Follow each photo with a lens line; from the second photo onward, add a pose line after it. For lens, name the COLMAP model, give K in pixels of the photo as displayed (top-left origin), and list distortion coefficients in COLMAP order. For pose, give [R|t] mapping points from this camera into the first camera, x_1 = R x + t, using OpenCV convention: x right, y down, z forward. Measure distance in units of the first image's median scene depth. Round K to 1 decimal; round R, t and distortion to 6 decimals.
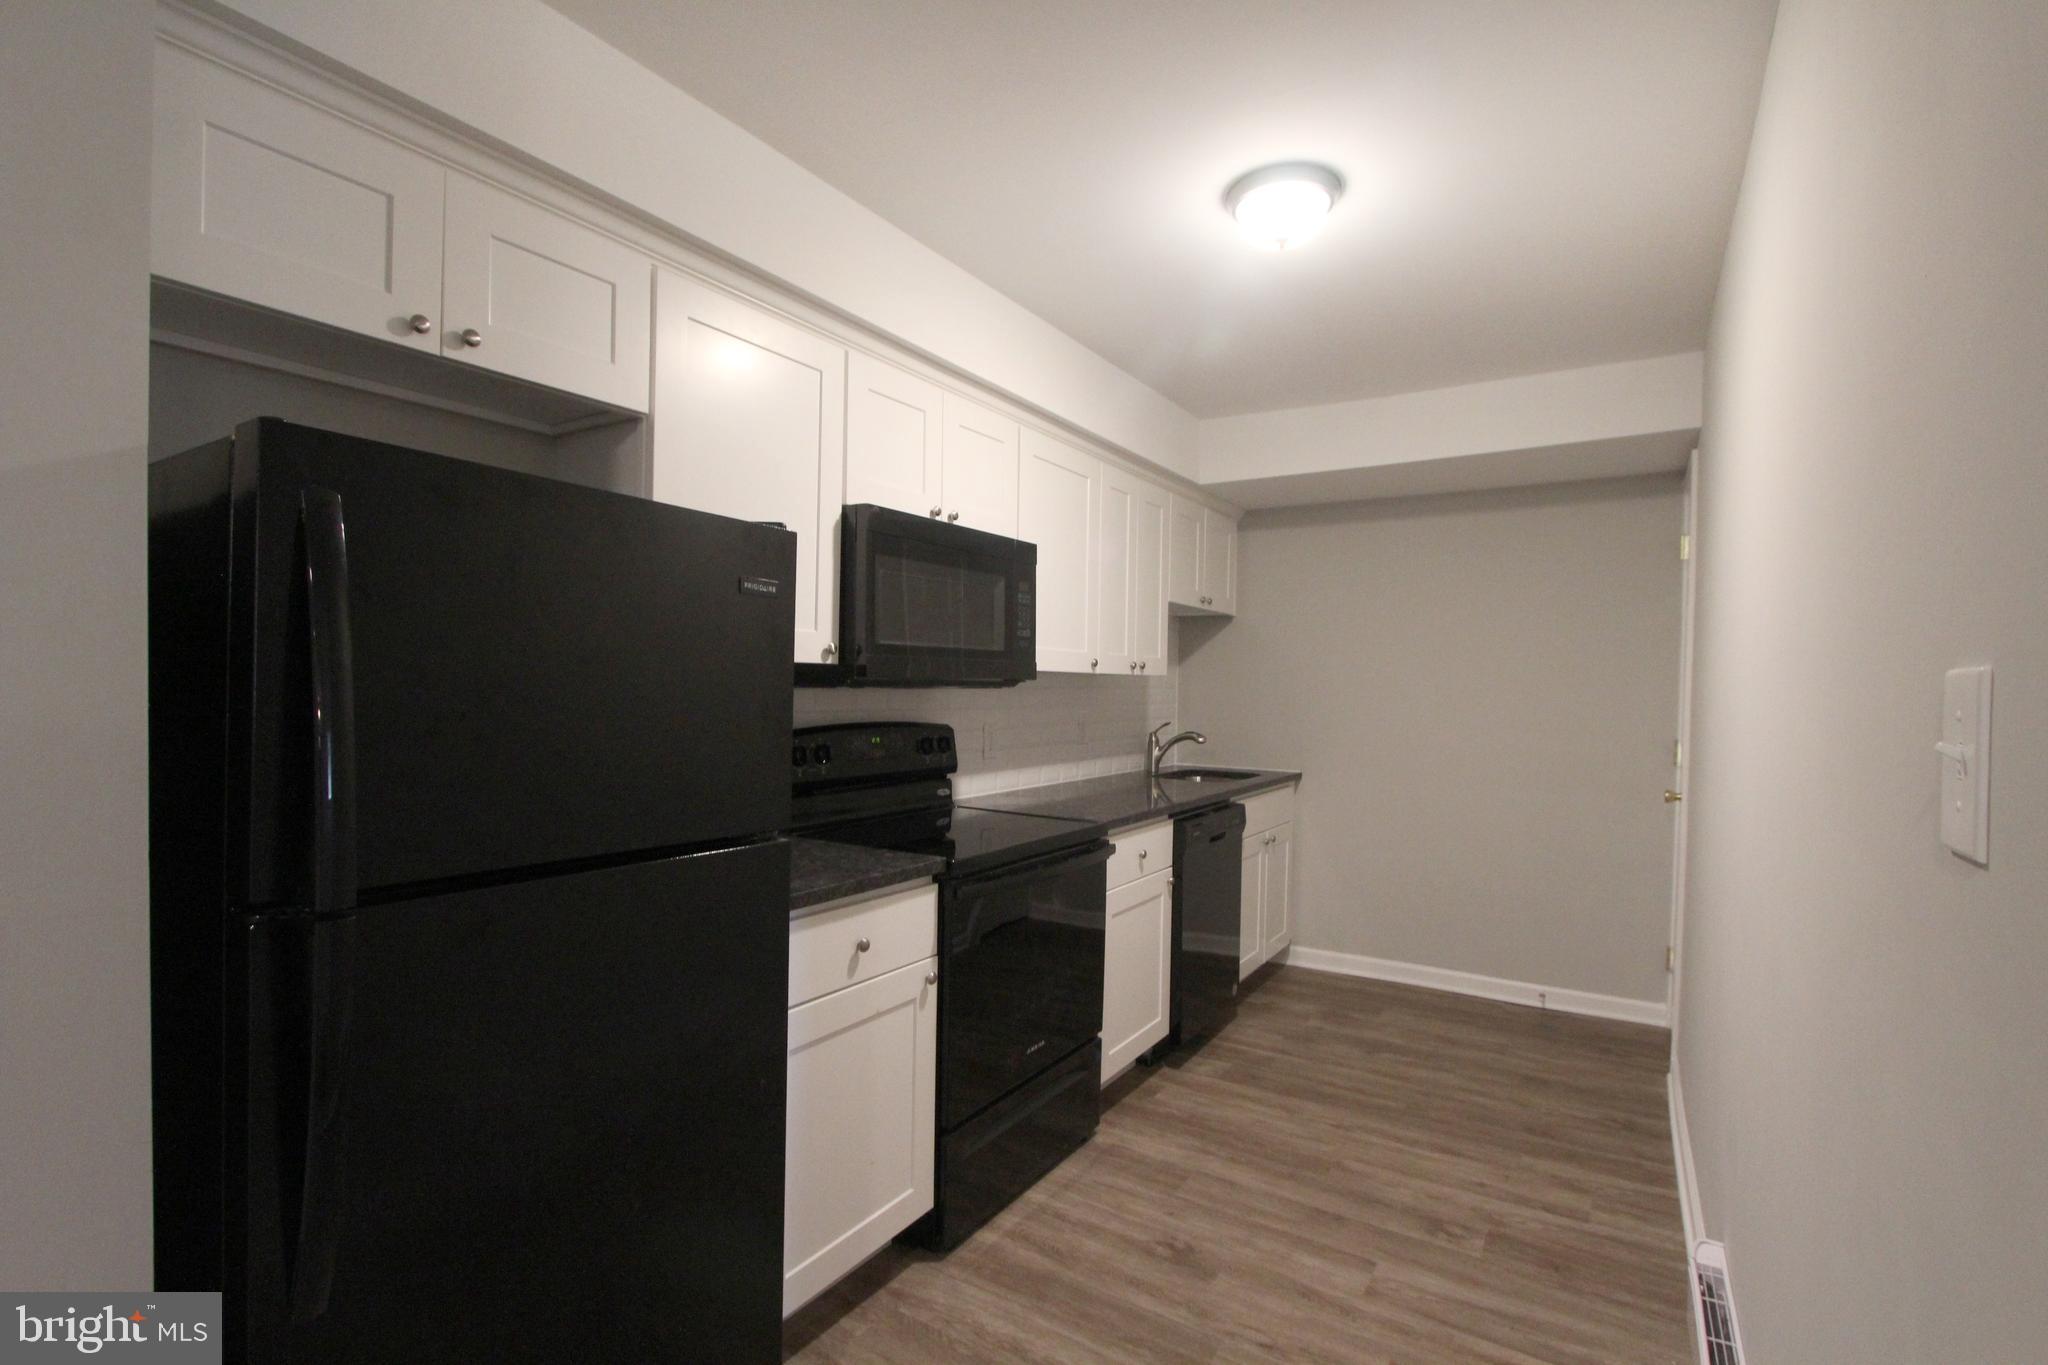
lens RADIAL K [[937.1, 0, 1024.0], [0, 937.1, 700.1], [0, 0, 1]] dist [-0.012243, 0.000714]
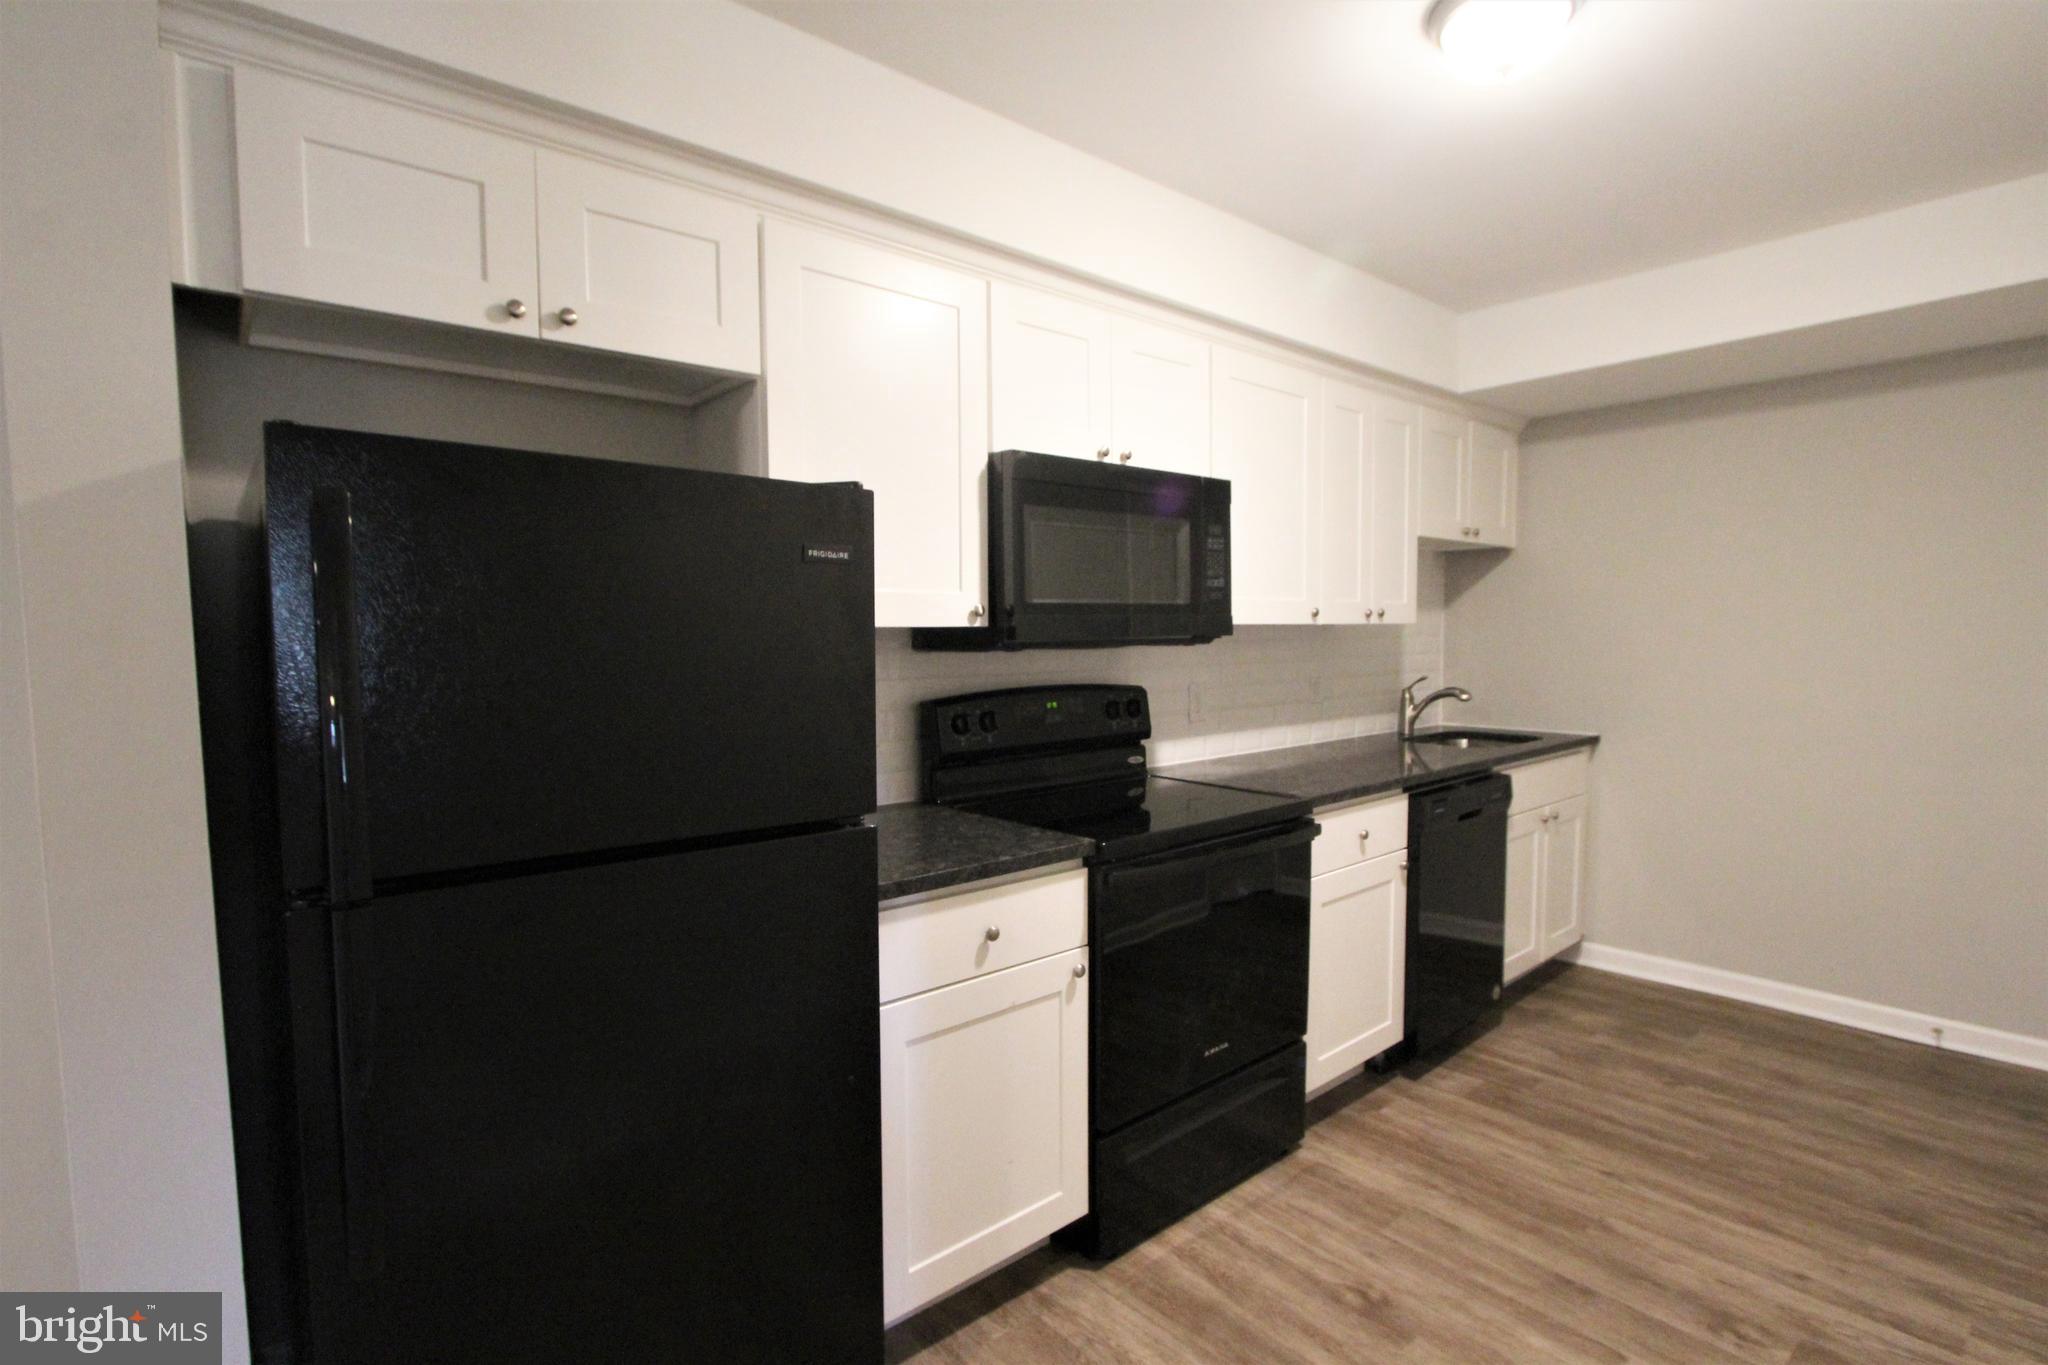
lens RADIAL K [[972.7, 0, 1030.2], [0, 972.7, 697.7], [0, 0, 1]] dist [-0.016562, 0.001539]
pose [[0.958069, -0.004704, -0.286500, 0.104276], [0.019616, 0.998596, 0.049202, -0.013223], [0.285866, -0.052759, 0.956816, 0.076033]]
